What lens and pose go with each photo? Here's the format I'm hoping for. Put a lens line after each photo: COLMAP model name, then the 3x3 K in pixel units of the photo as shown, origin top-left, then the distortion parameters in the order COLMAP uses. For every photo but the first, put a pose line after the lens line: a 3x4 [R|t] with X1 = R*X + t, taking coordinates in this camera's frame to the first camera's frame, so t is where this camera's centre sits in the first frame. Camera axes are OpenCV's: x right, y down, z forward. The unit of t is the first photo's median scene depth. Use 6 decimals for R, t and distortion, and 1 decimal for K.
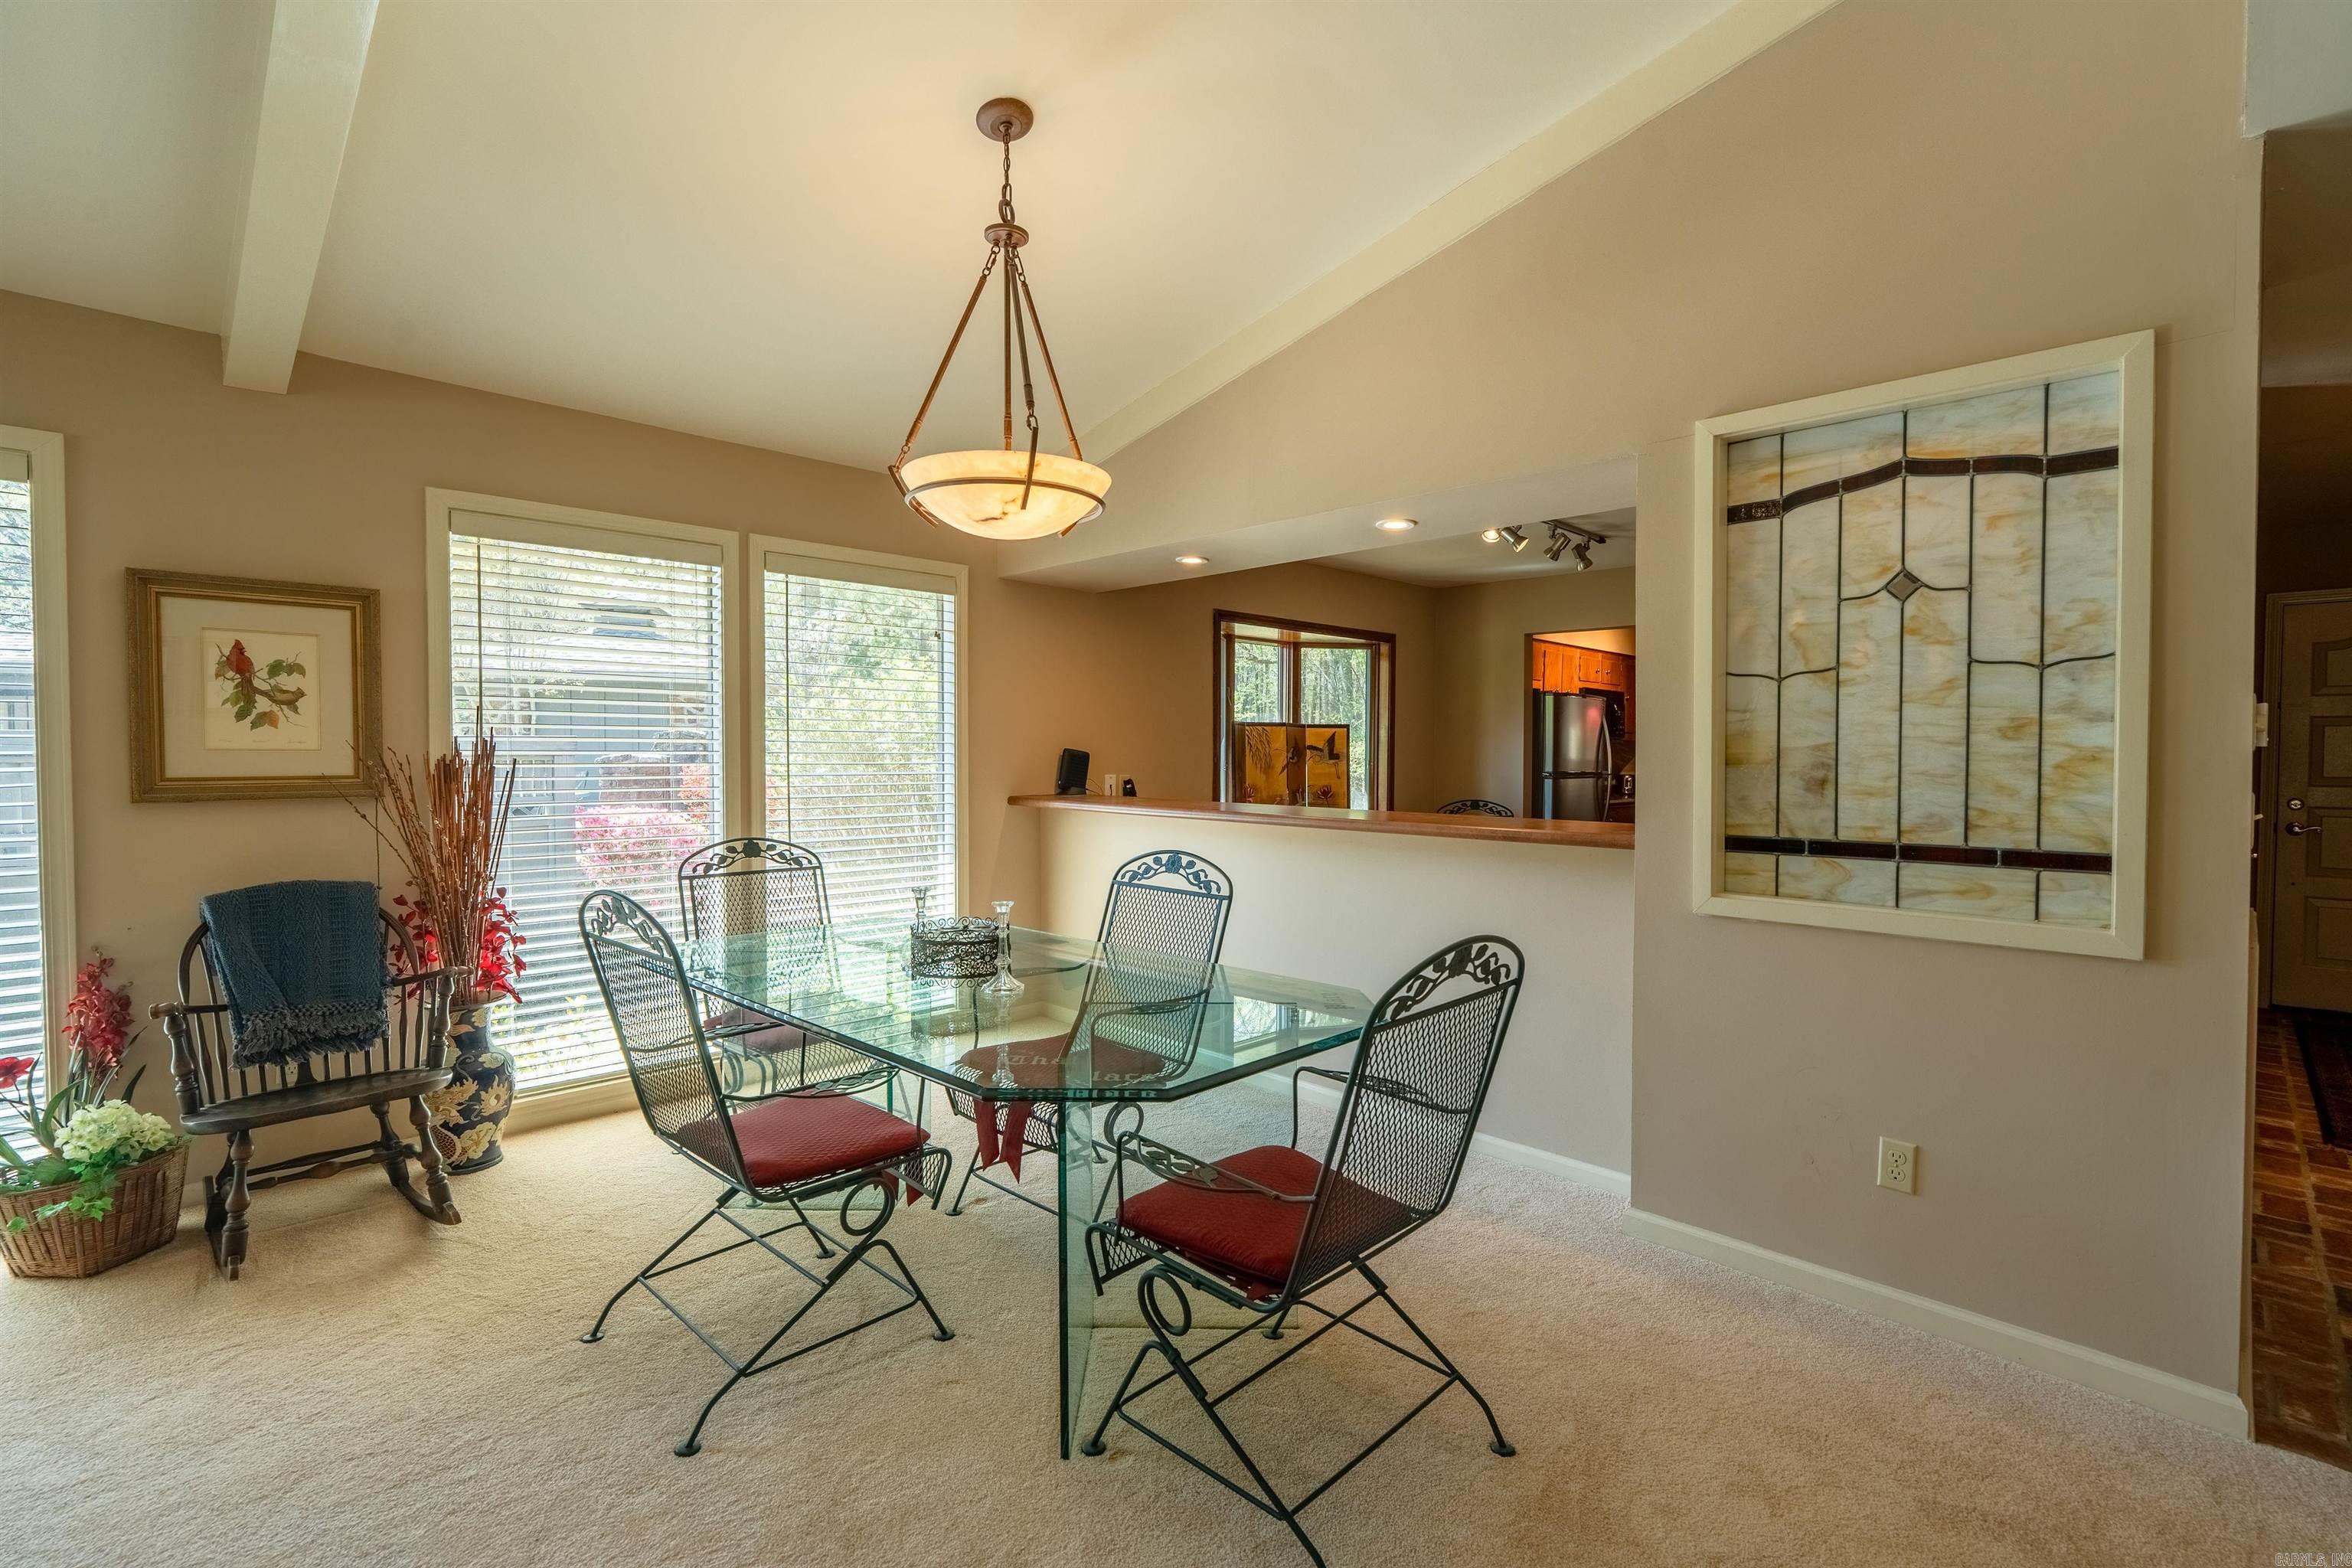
lens RADIAL K [[1047.9, 0, 1176.0], [0, 1047.9, 784.0], [0, 0, 1]] dist [-0.003182, 0.000234]
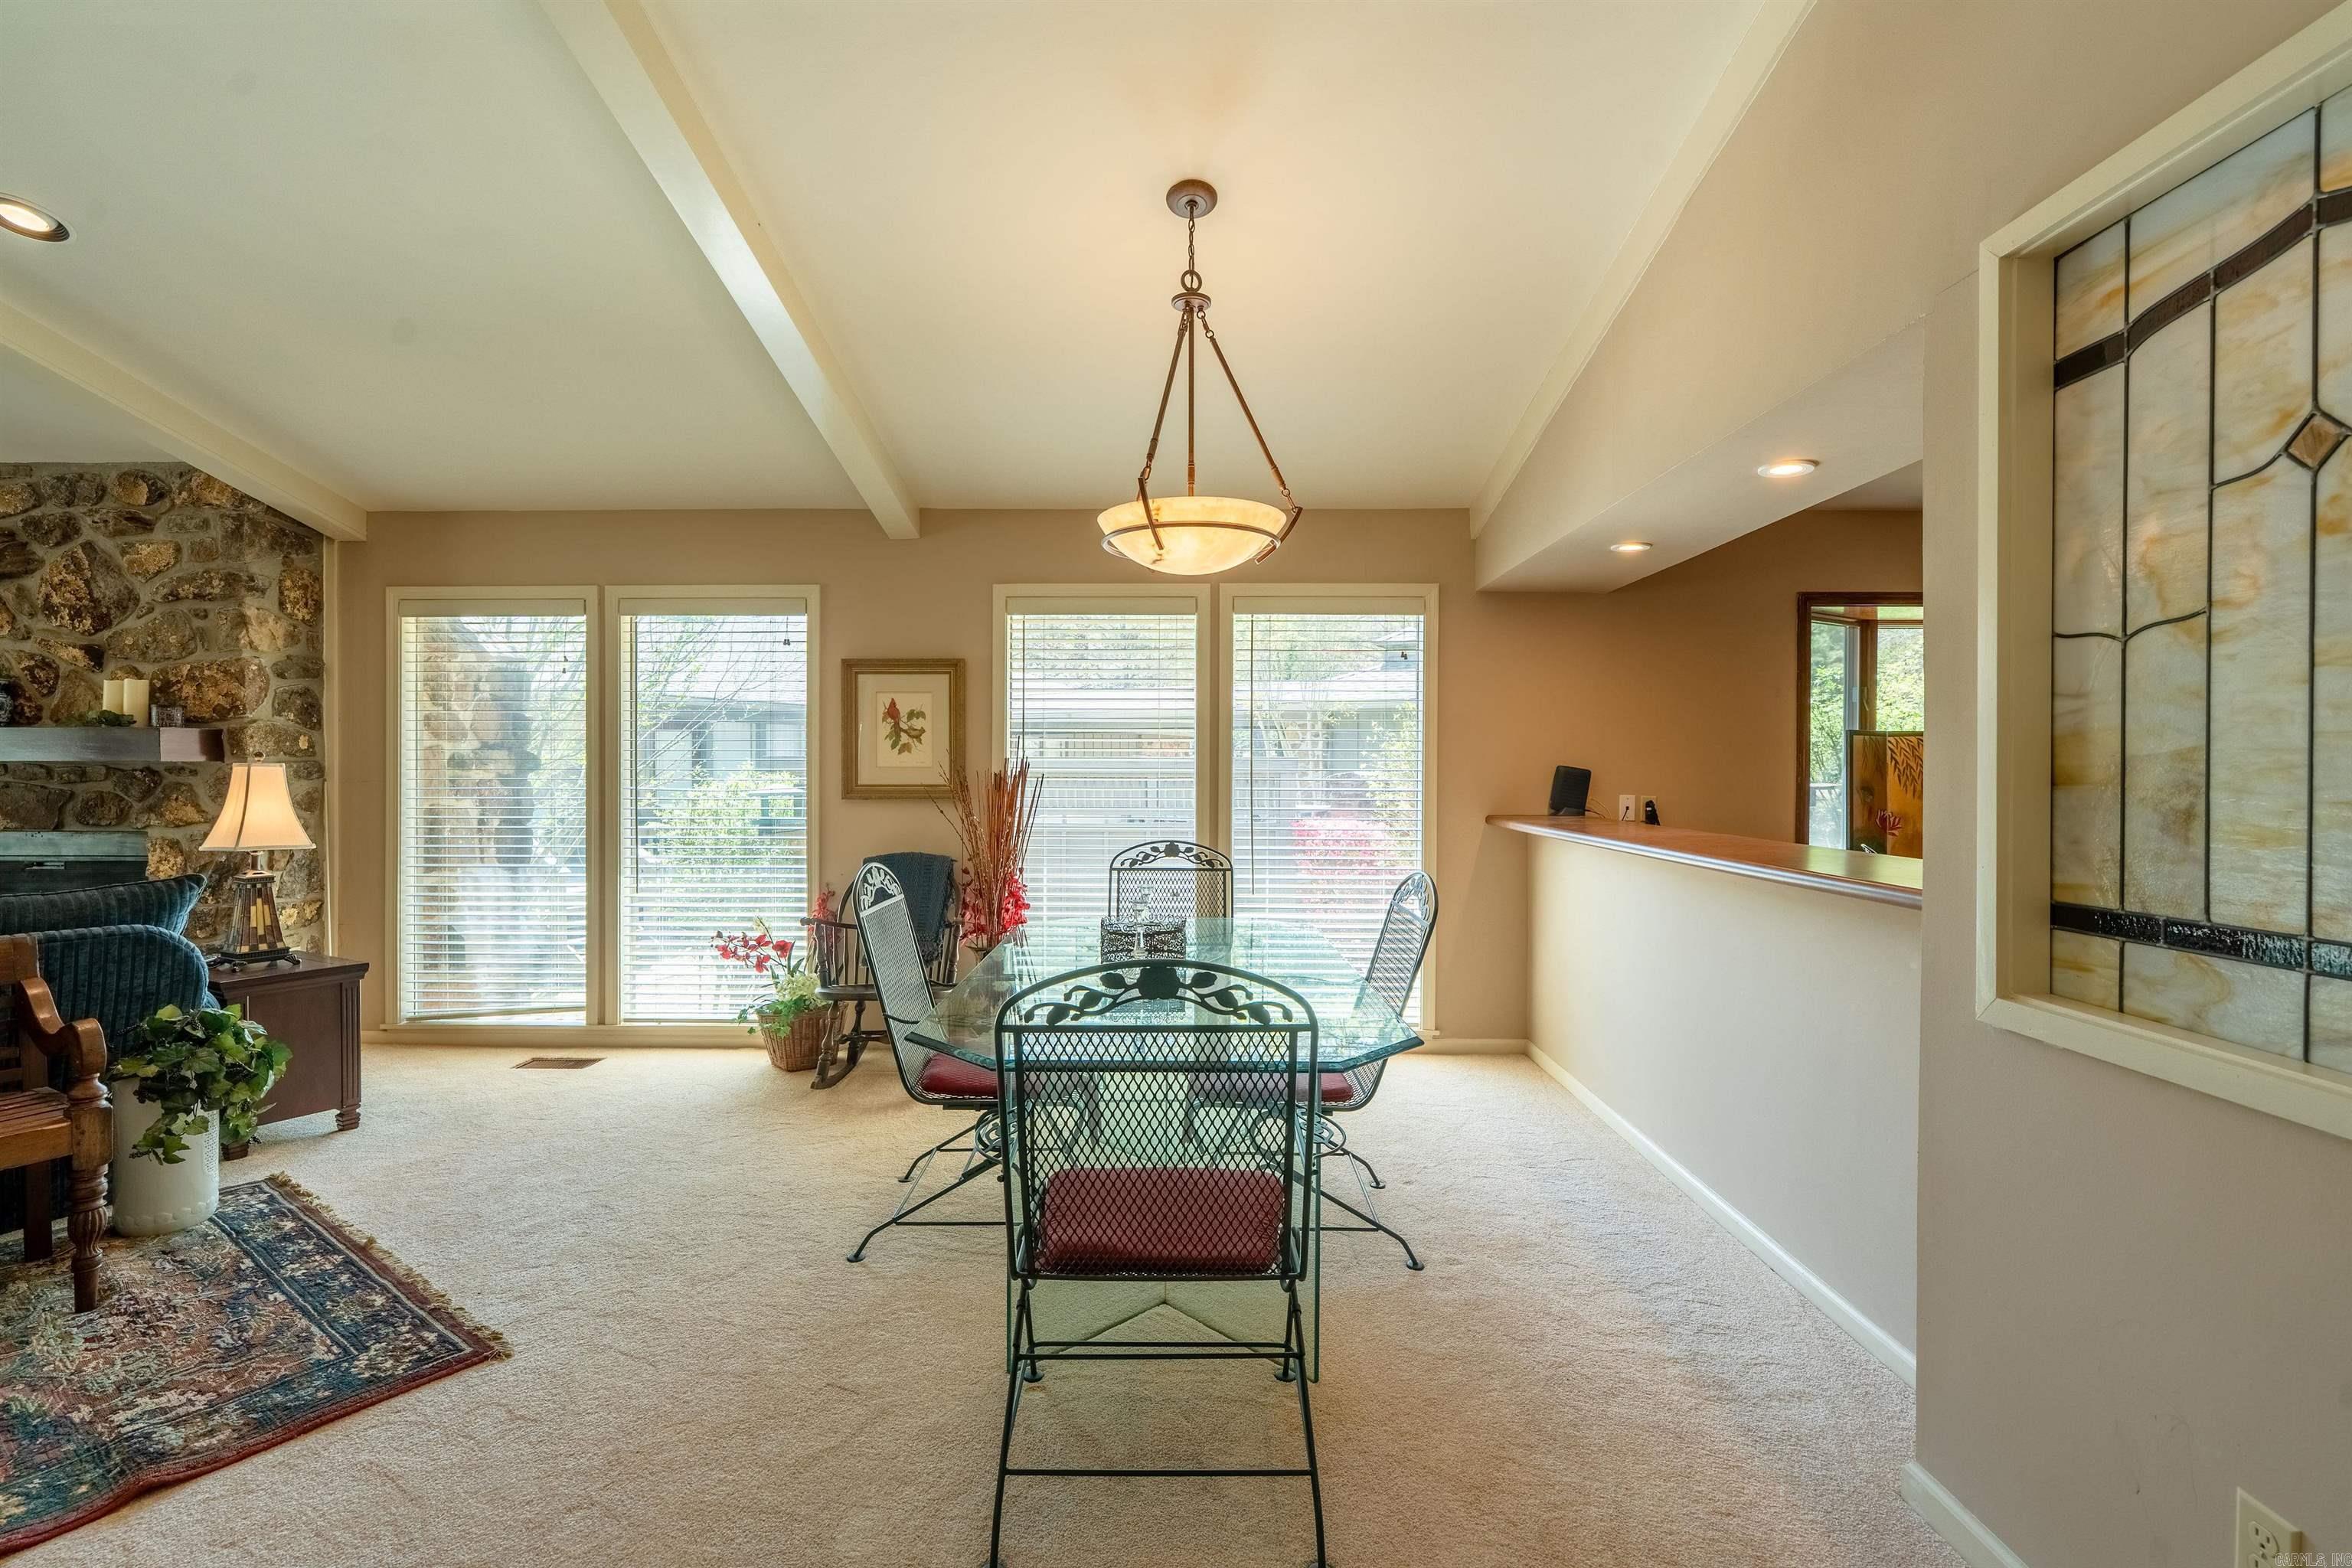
lens RADIAL K [[1053.6, 0, 1176.0], [0, 1053.6, 784.0], [0, 0, 1]] dist [-0.021750, 0.009080]
pose [[0.699342, 0.008504, -0.714736, 0.625463], [-0.022331, 0.999701, -0.009956, -0.001684], [0.714438, 0.022923, 0.699323, 0.223775]]
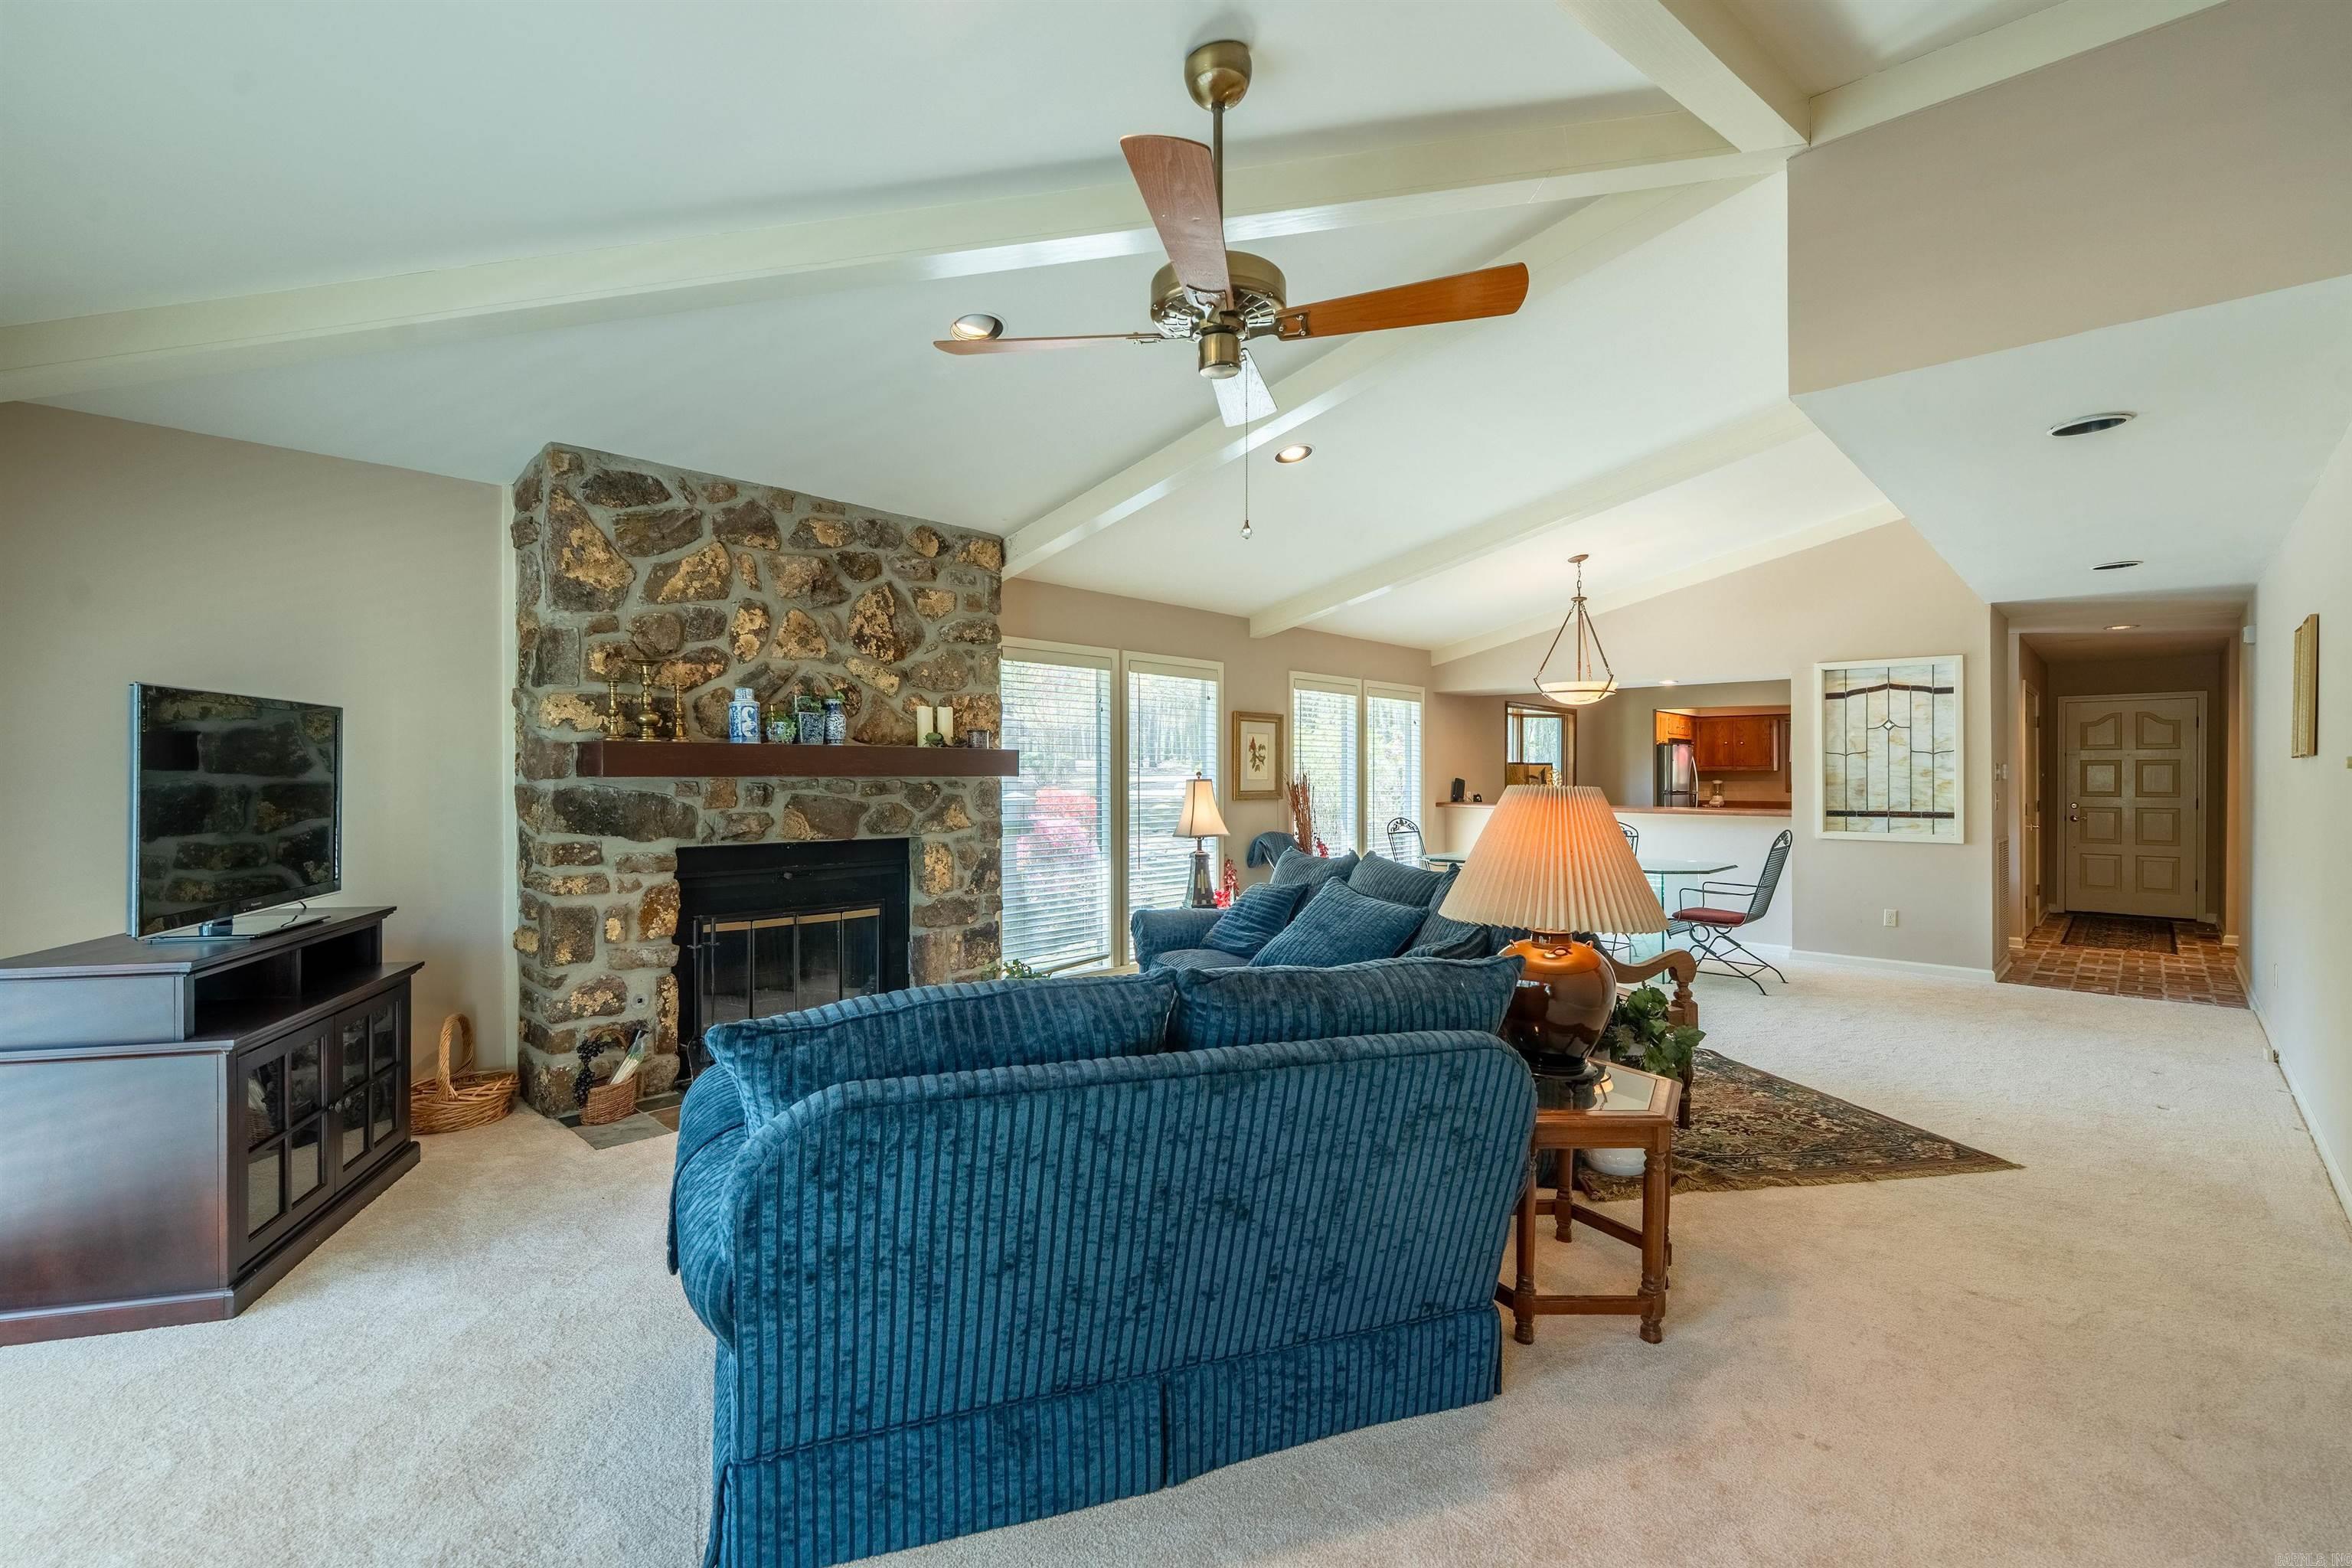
lens RADIAL K [[1047.9, 0, 1176.0], [0, 1047.9, 784.0], [0, 0, 1]] dist [-0.003182, 0.000234]
pose [[0.999350, -0.000053, 0.036037, -1.358328], [0.000883, 0.999735, -0.023023, 0.043081], [-0.036026, 0.023040, 0.999085, -1.791824]]
